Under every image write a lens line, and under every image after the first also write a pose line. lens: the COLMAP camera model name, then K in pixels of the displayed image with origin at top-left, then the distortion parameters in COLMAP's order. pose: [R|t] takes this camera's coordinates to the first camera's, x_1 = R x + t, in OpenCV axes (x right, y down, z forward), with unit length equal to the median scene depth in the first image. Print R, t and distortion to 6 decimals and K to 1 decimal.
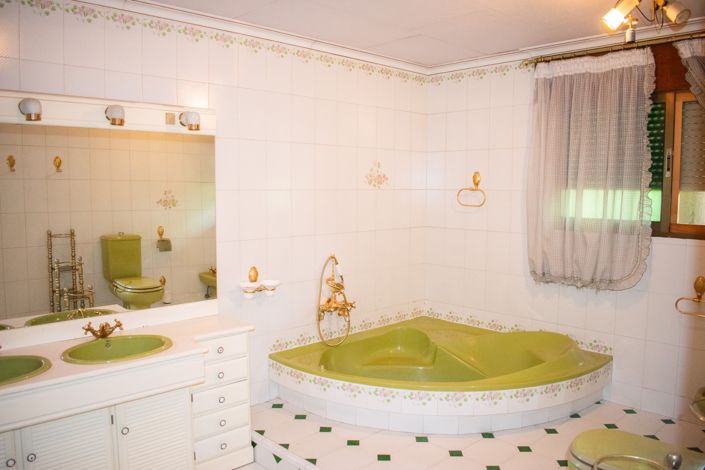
lens RADIAL K [[562.9, 0, 356.8], [0, 562.9, 234.1], [0, 0, 1]] dist [-0.086079, 0.012108]
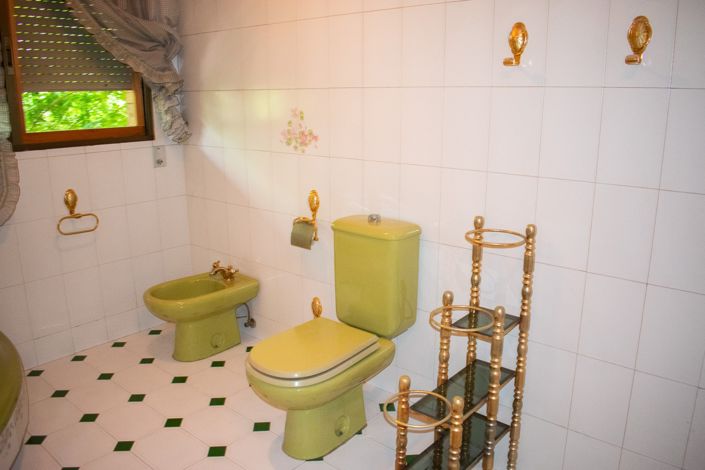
lens RADIAL K [[557.0, 0, 354.9], [0, 557.0, 234.8], [0, 0, 1]] dist [-0.091455, 0.016066]
pose [[-0.104318, -0.245248, 0.963831, -0.248540], [0.088786, 0.962953, 0.254634, -0.029970], [-0.990573, 0.112138, -0.078679, 0.537269]]
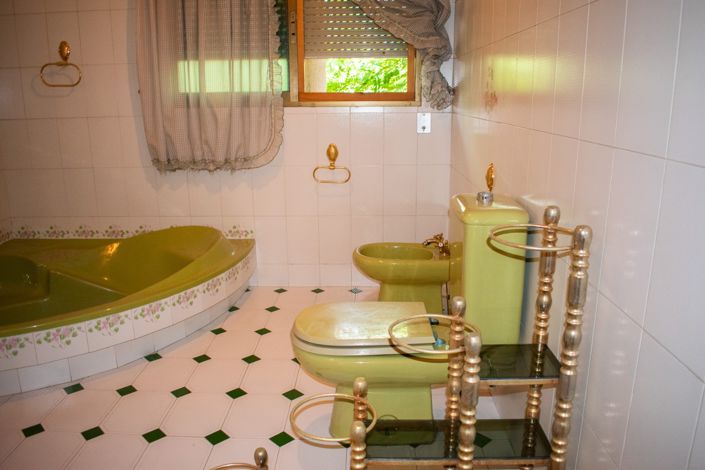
lens RADIAL K [[557.0, 0, 354.9], [0, 557.0, 234.8], [0, 0, 1]] dist [-0.091455, 0.016066]
pose [[0.710528, -0.182186, 0.679675, -0.061641], [0.071784, 0.979629, 0.187546, 0.046200], [-0.699998, -0.084467, 0.709132, 0.194727]]
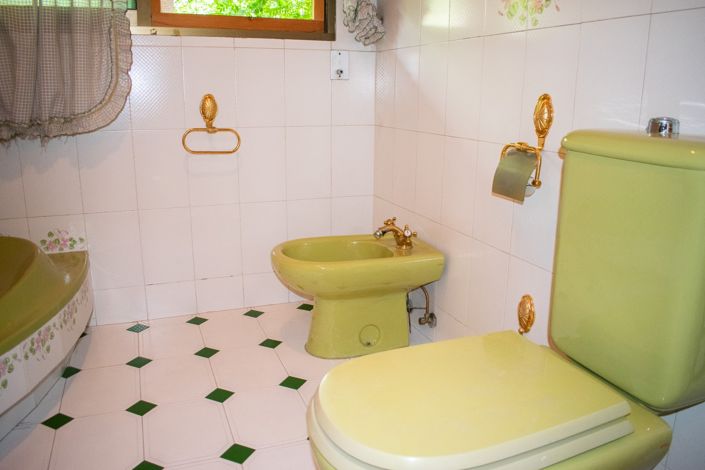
lens RADIAL K [[557.0, 0, 354.9], [0, 557.0, 234.8], [0, 0, 1]] dist [-0.091455, 0.016066]
pose [[0.383021, -0.229964, 0.894657, 0.055361], [0.072974, 0.973023, 0.218865, 0.096276], [-0.920853, -0.018543, 0.389469, 0.498918]]
